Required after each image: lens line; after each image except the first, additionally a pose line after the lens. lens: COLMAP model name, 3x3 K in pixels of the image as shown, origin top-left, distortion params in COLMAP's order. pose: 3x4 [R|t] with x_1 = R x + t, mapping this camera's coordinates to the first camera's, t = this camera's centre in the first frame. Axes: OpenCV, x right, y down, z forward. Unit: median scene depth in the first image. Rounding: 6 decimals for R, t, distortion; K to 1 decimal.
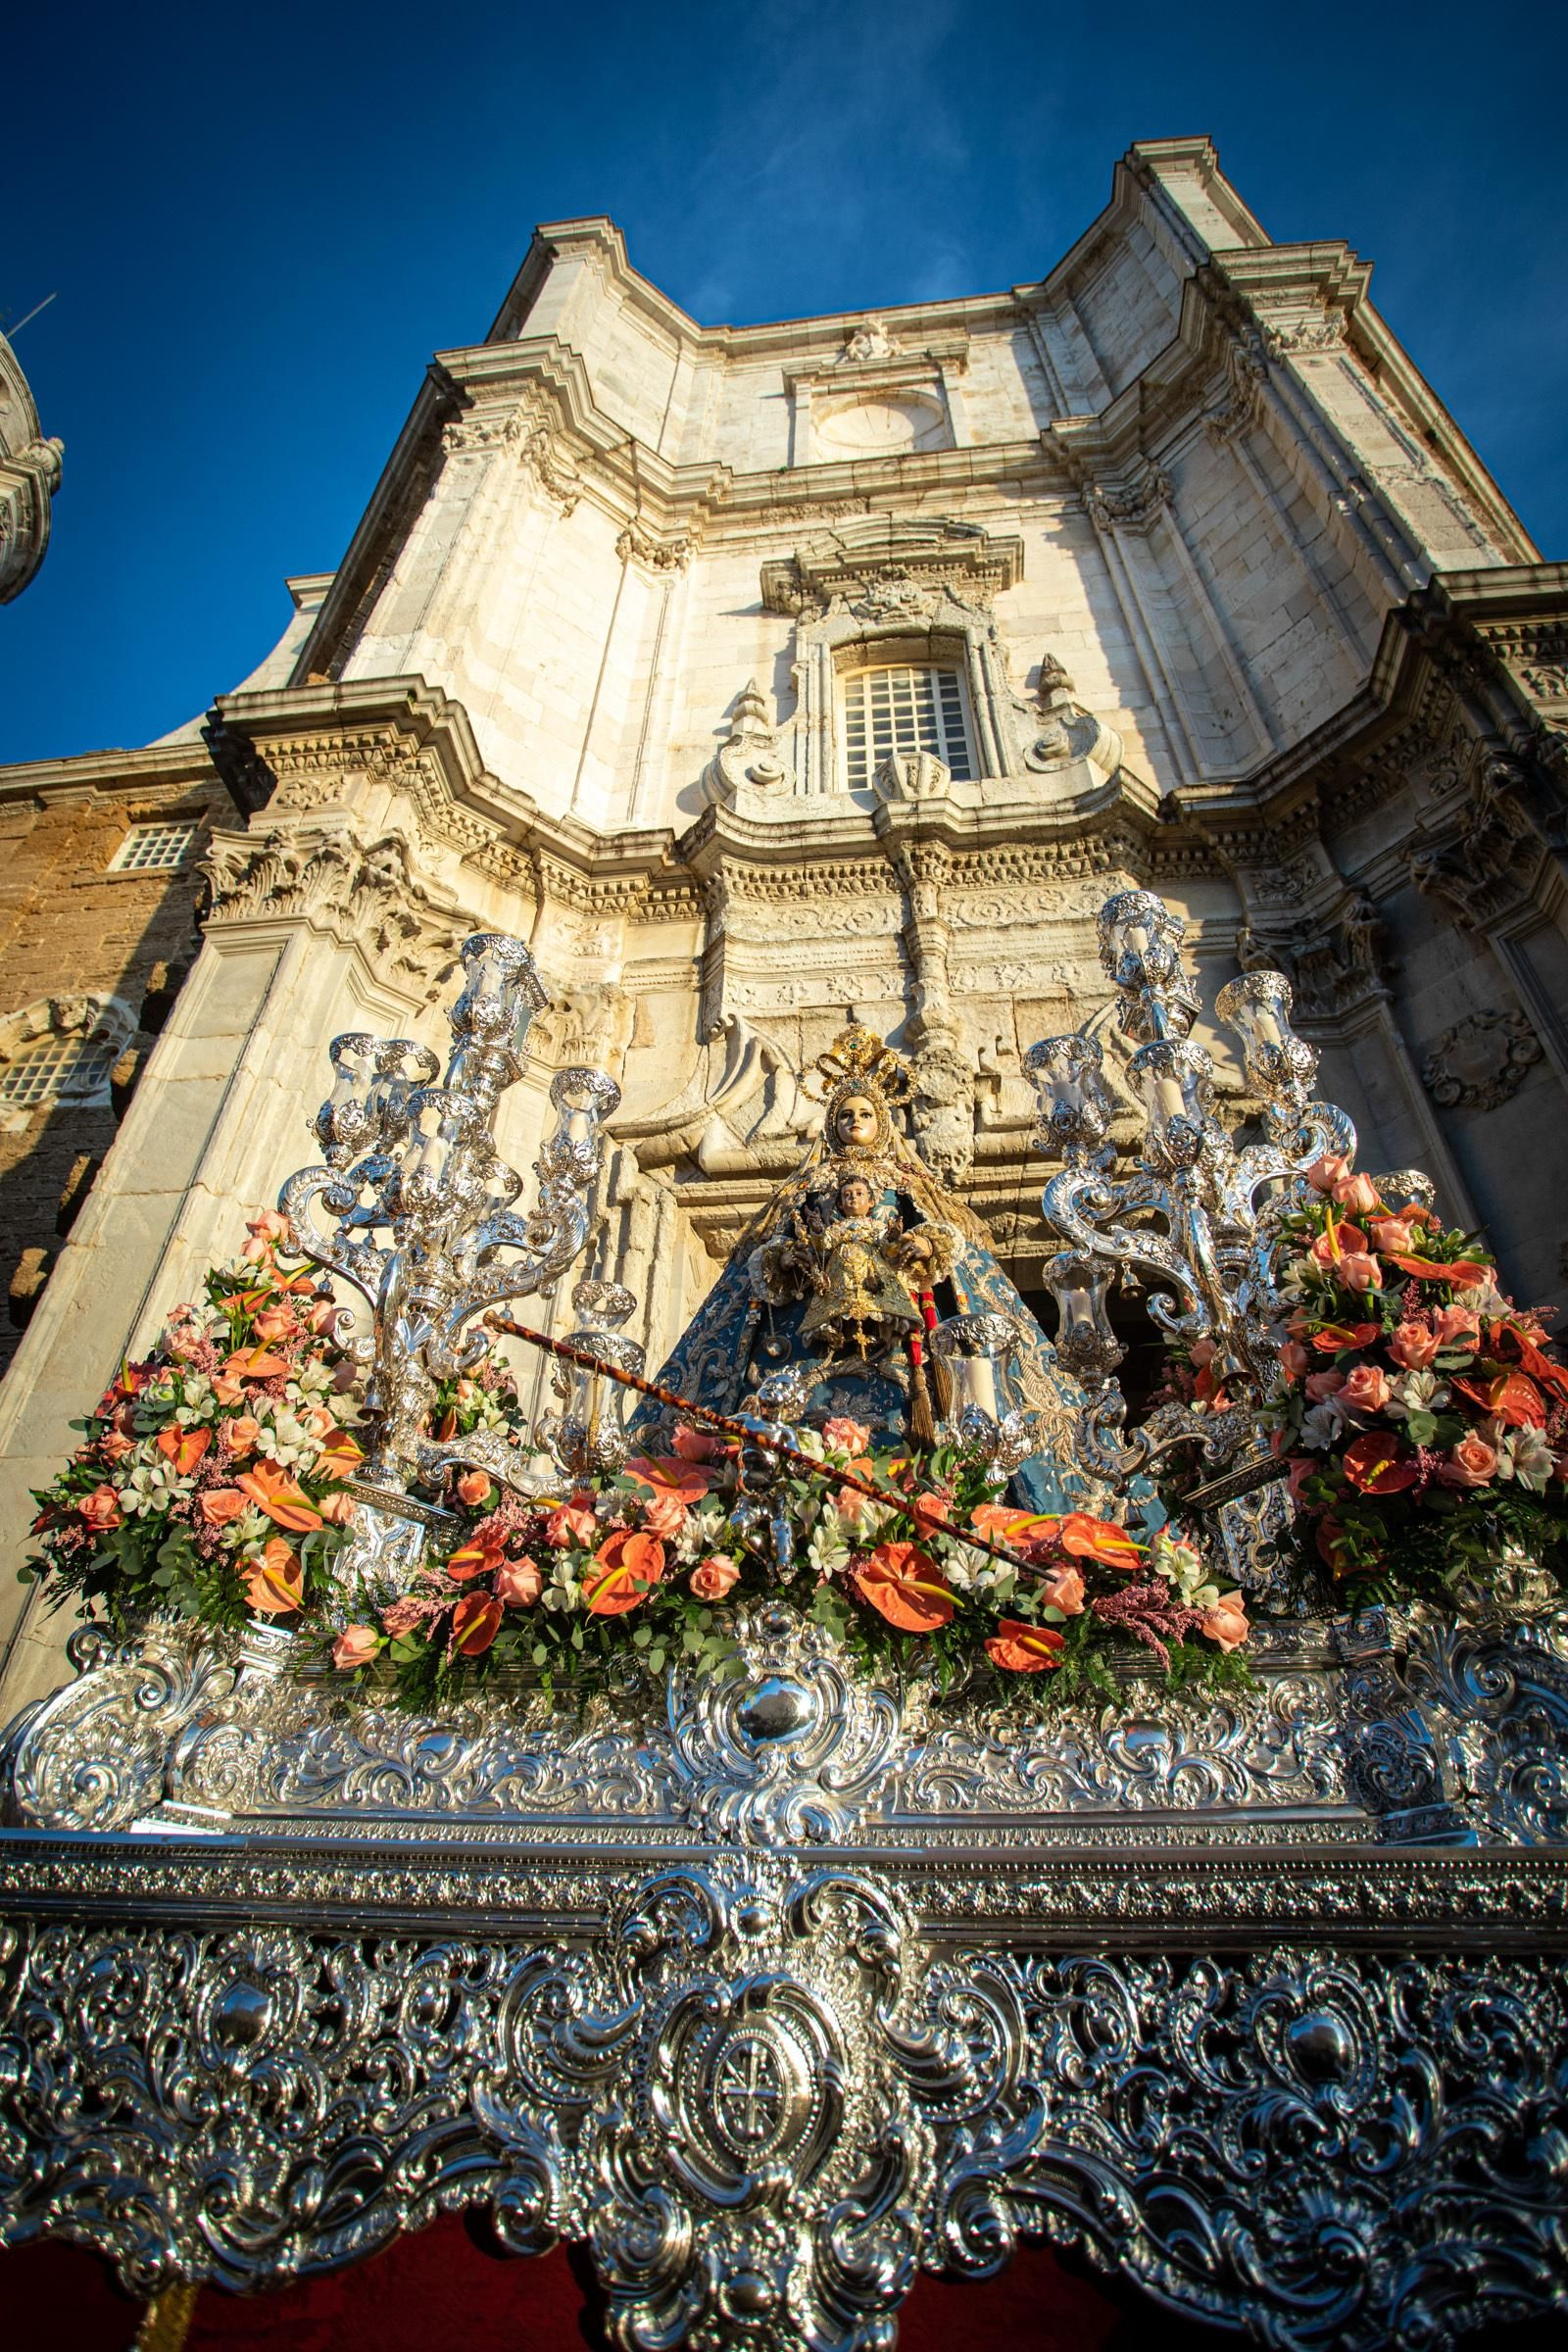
lens RADIAL K [[1217.1, 0, 779.3], [0, 1217.1, 1126.0], [0, 0, 1]] dist [-0.091021, 0.041221]
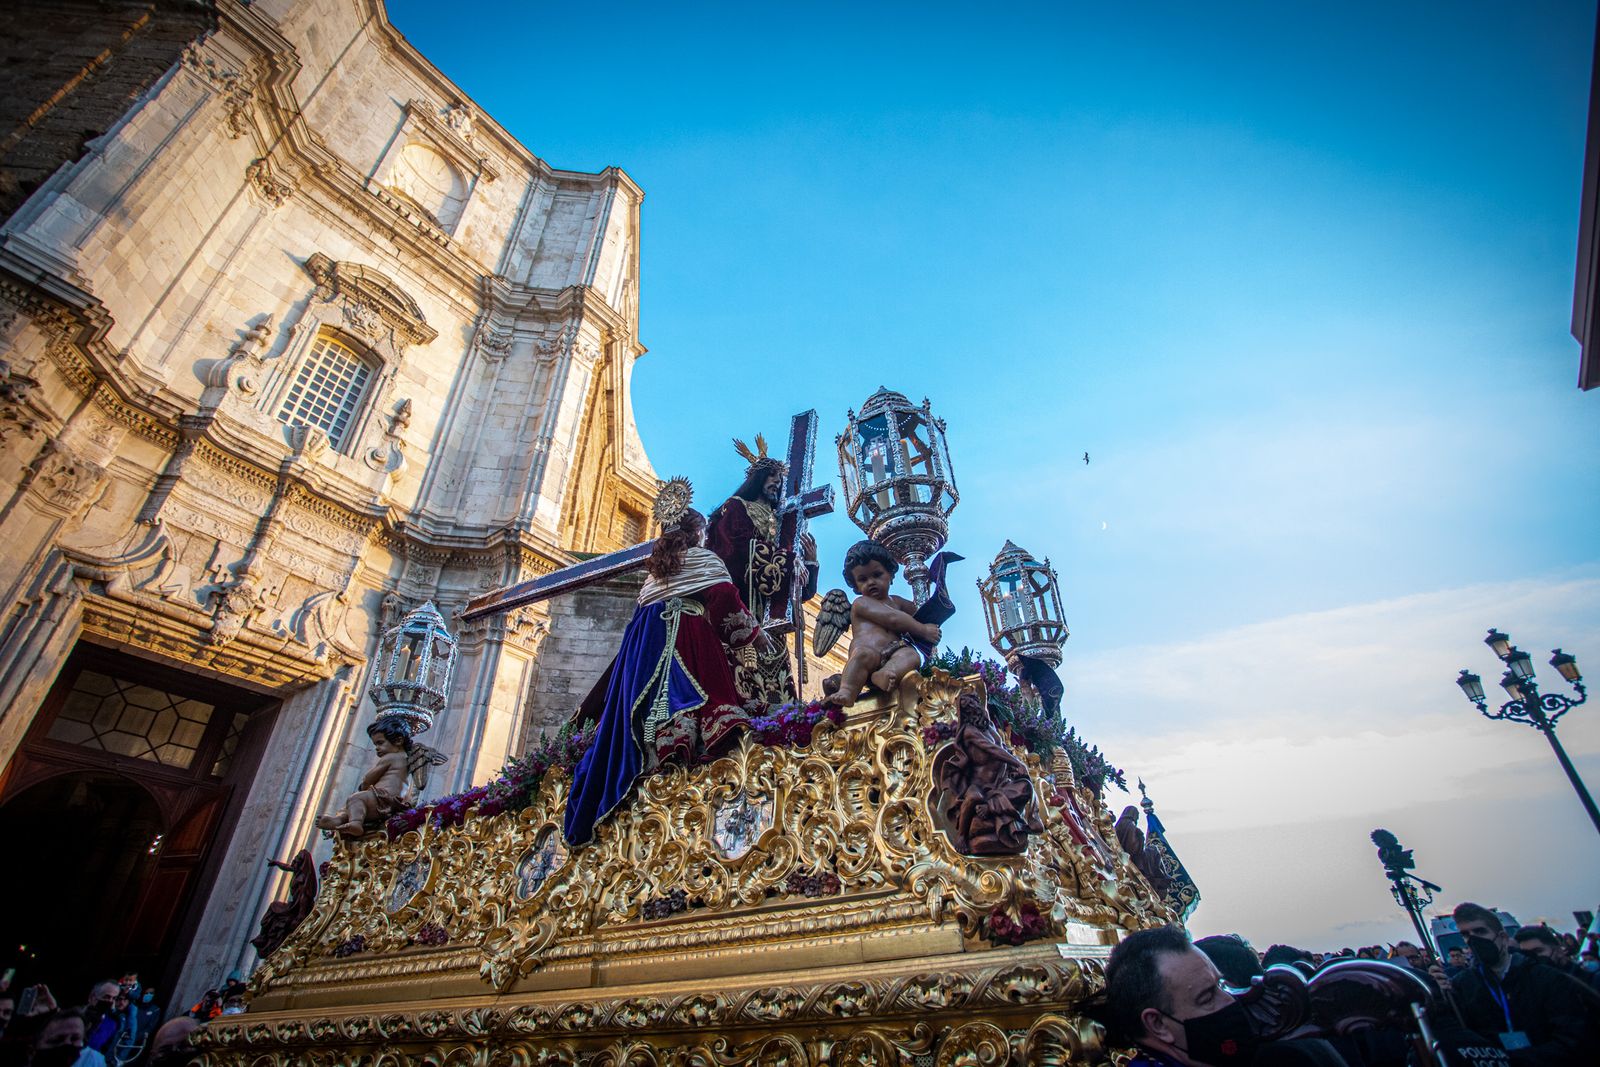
lens RADIAL K [[774.4, 0, 800.0], [0, 774.4, 533.5], [0, 0, 1]] dist [-0.075526, 0.032303]
pose [[0.509108, 0.466903, 0.723056, -0.381383], [-0.532574, 0.830831, -0.161509, -0.433189], [-0.676147, -0.302856, 0.671643, -0.621369]]
